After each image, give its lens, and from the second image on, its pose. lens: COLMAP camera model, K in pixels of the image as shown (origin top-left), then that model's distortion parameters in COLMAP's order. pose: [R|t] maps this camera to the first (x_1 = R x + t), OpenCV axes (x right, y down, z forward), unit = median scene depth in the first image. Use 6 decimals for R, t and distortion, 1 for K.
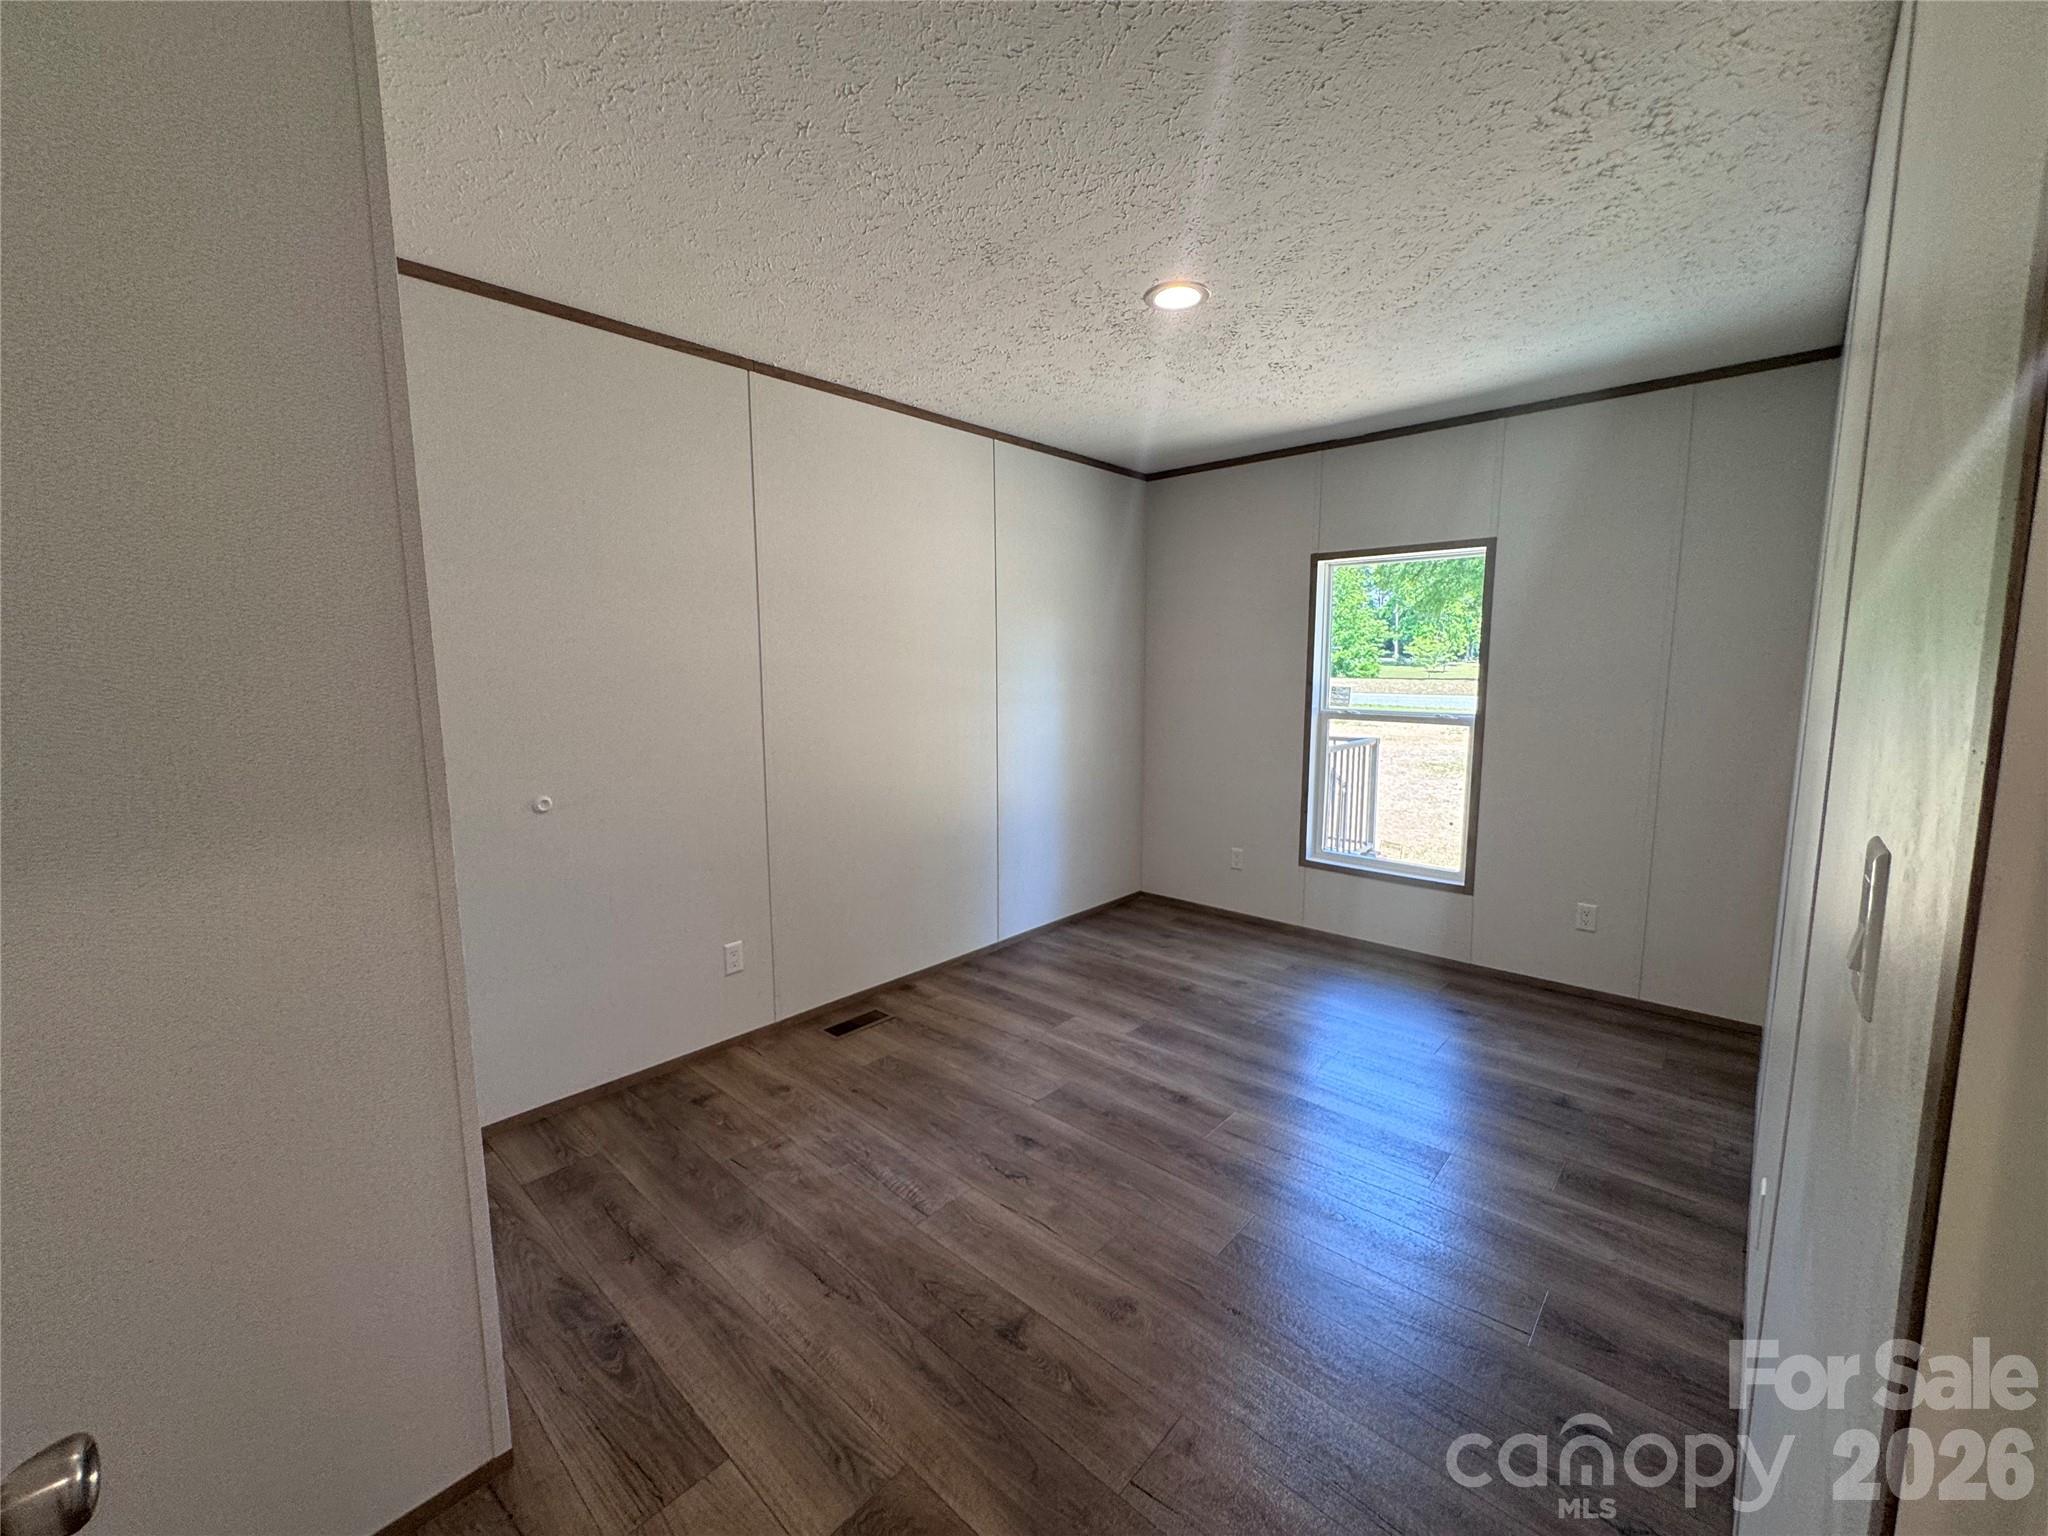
lens RADIAL K [[821.0, 0, 1035.5], [0, 821.0, 798.4], [0, 0, 1]] dist [-0.001876, 0.000303]
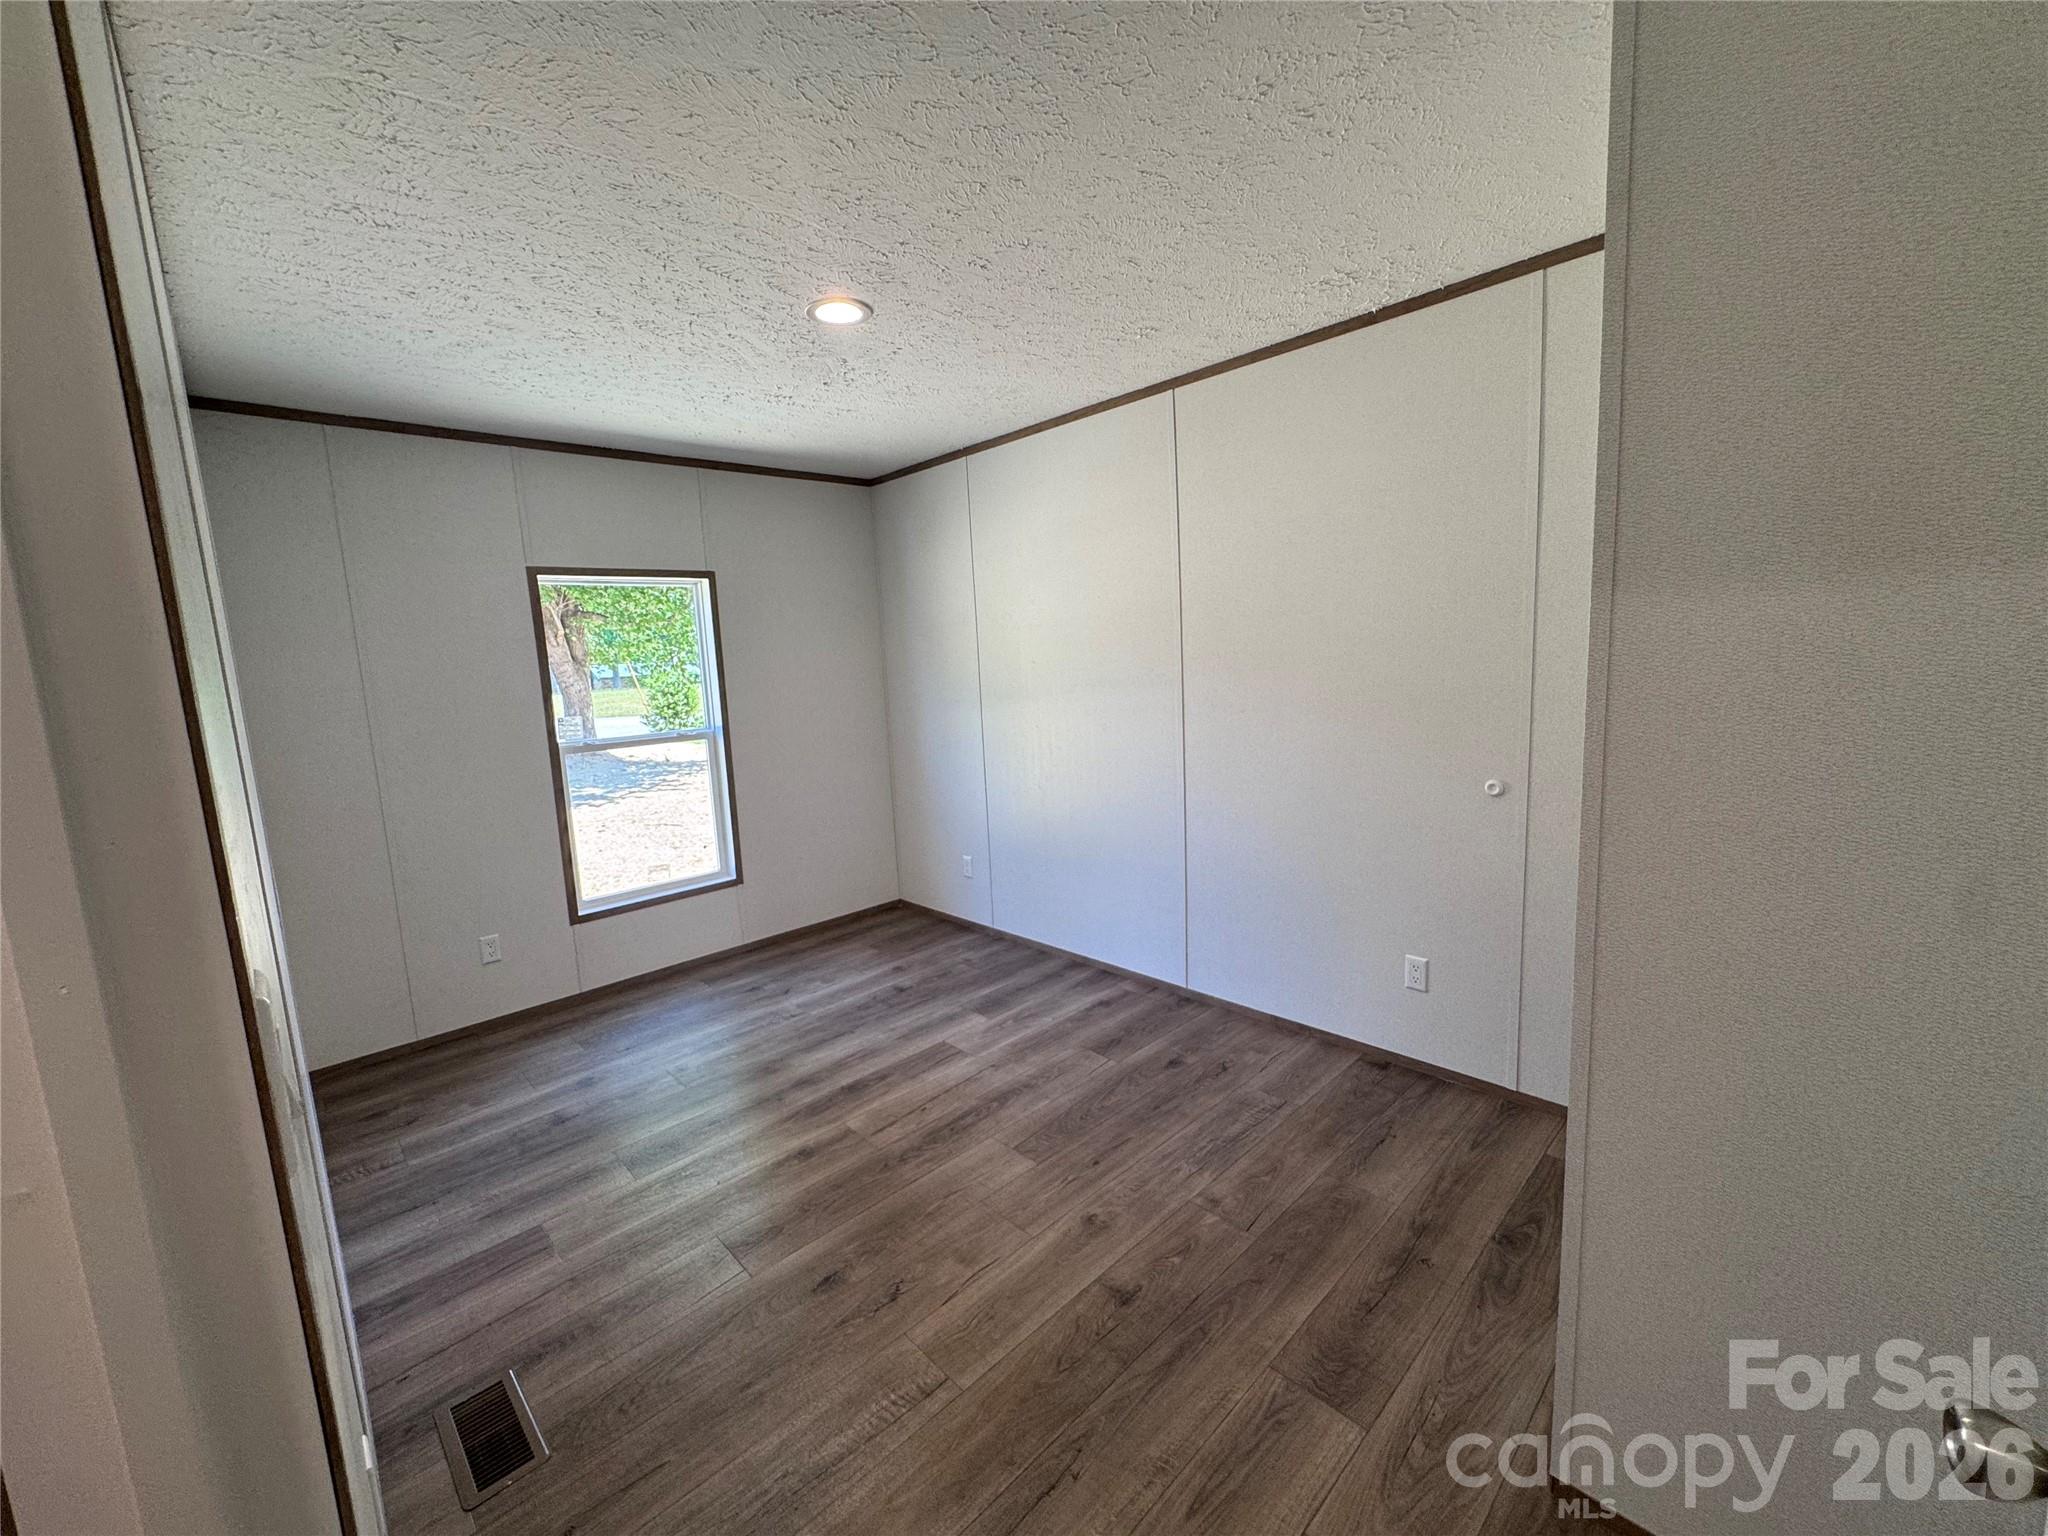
lens RADIAL K [[821.0, 0, 1036.9], [0, 821.0, 766.9], [0, 0, 1]] dist [-0.001876, 0.000303]
pose [[0.062372, -0.136235, 0.988711, -1.525001], [0.217387, 0.968710, 0.119765, -0.242391], [-0.974091, 0.207463, 0.090036, 1.344934]]
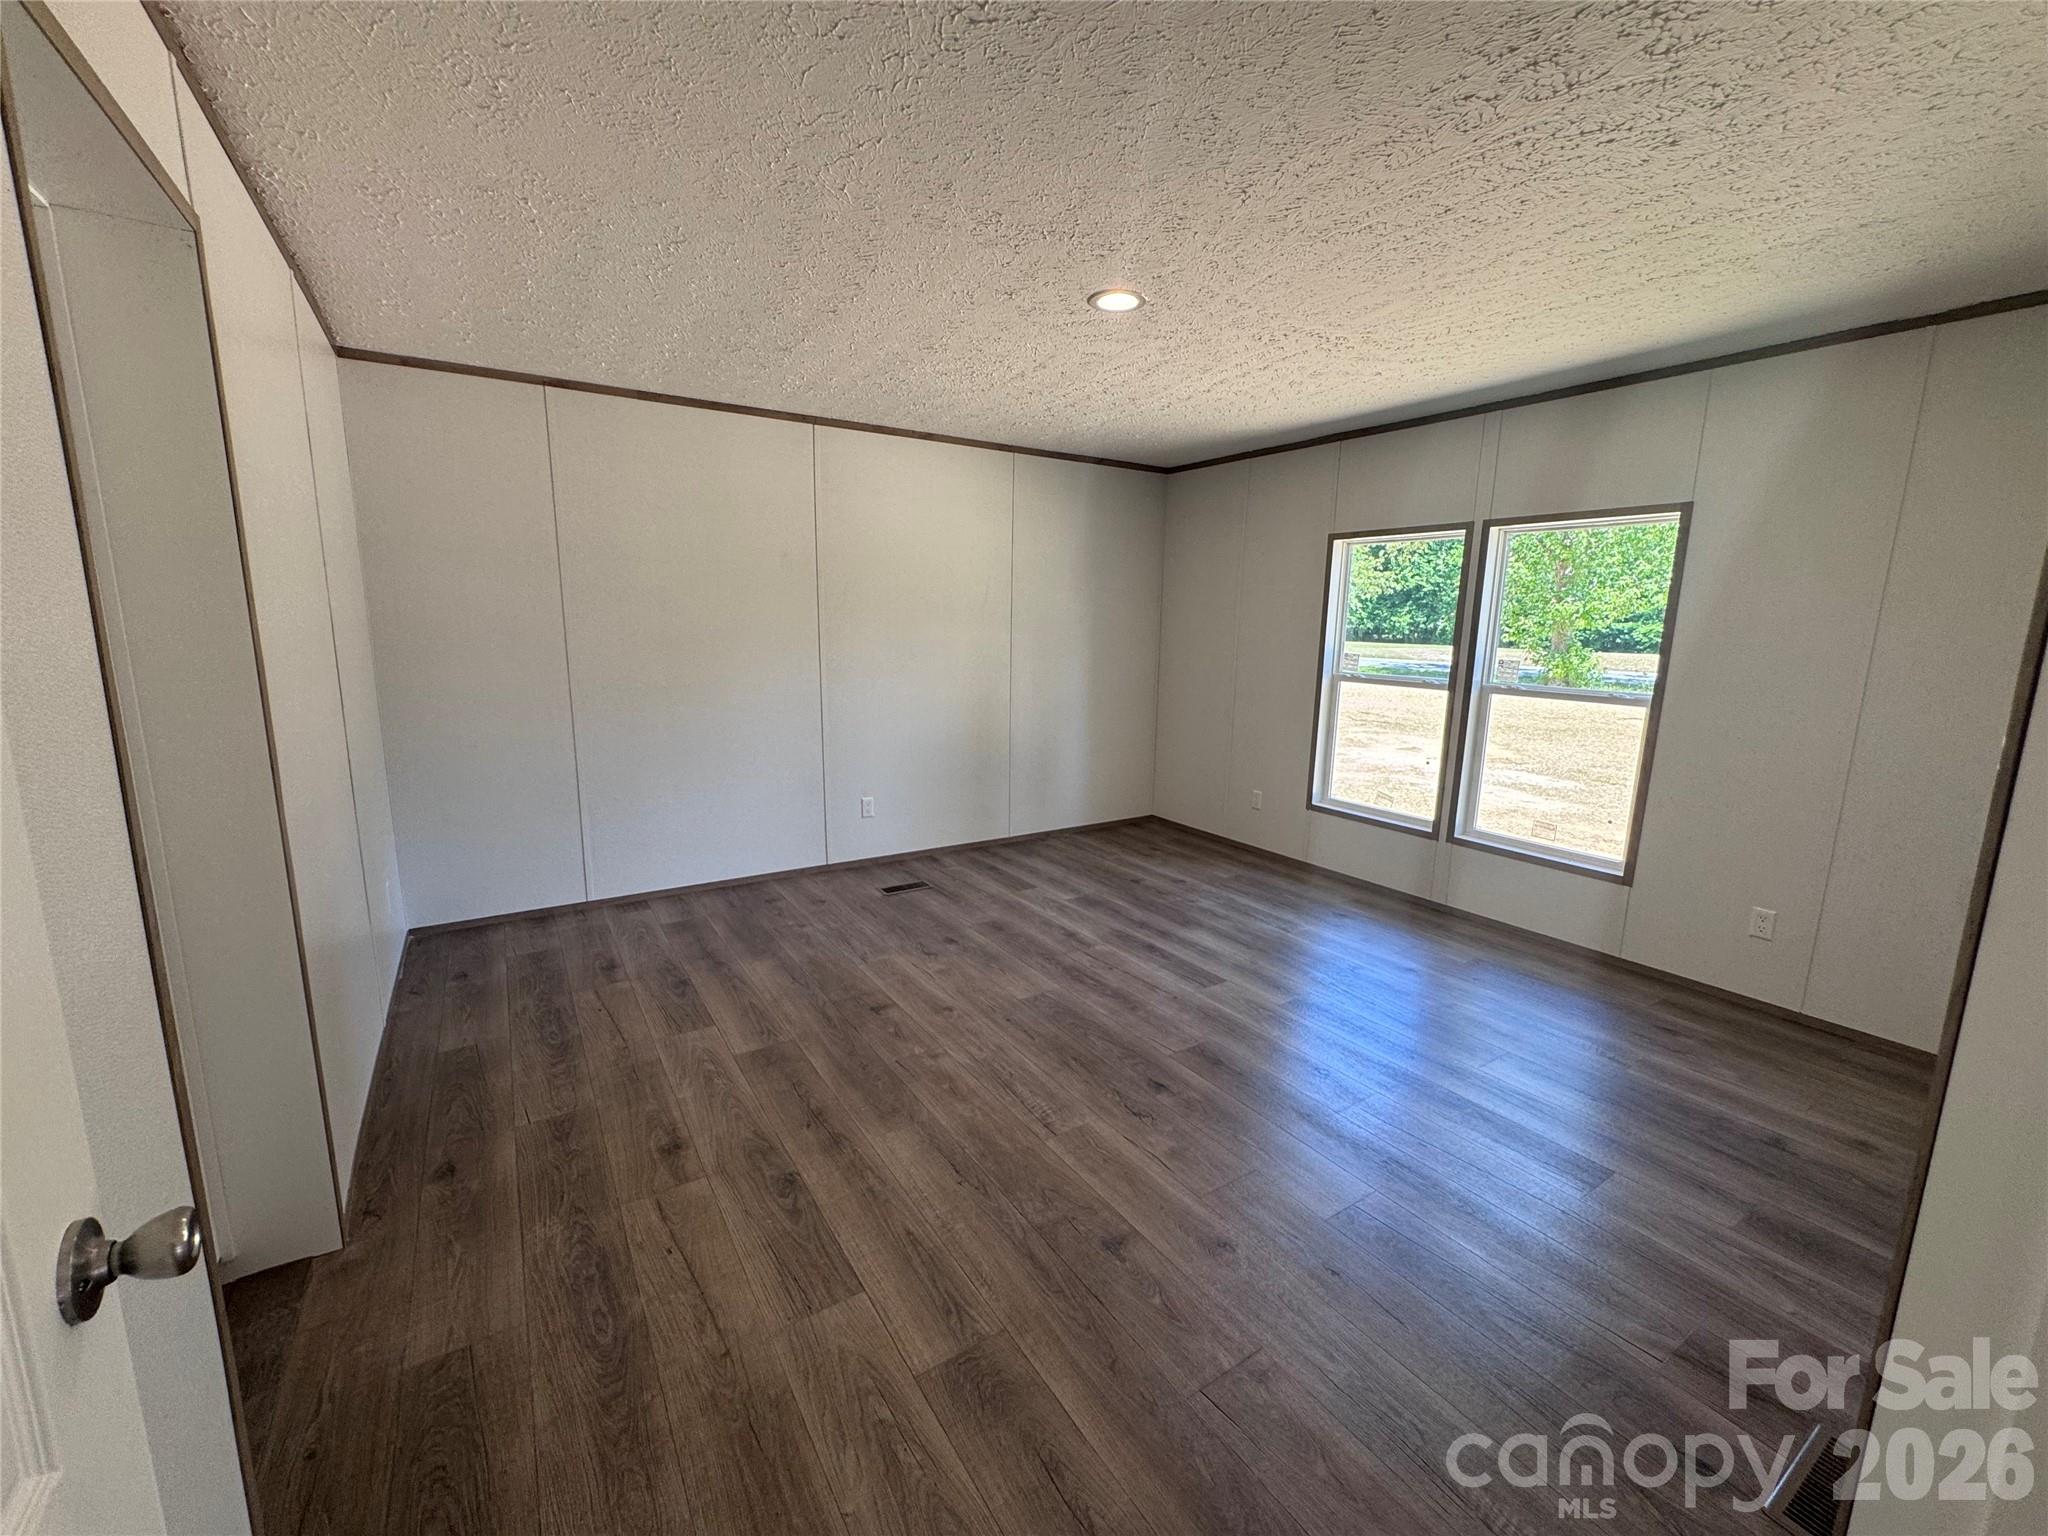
lens RADIAL K [[821.0, 0, 1021.6], [0, 821.0, 782.4], [0, 0, 1]] dist [-0.001876, 0.000303]
pose [[0.964916, 0.069014, -0.253327, 0.079738], [-0.063440, 0.997531, 0.030116, 0.012493], [0.254780, -0.012988, 0.966912, -0.070587]]
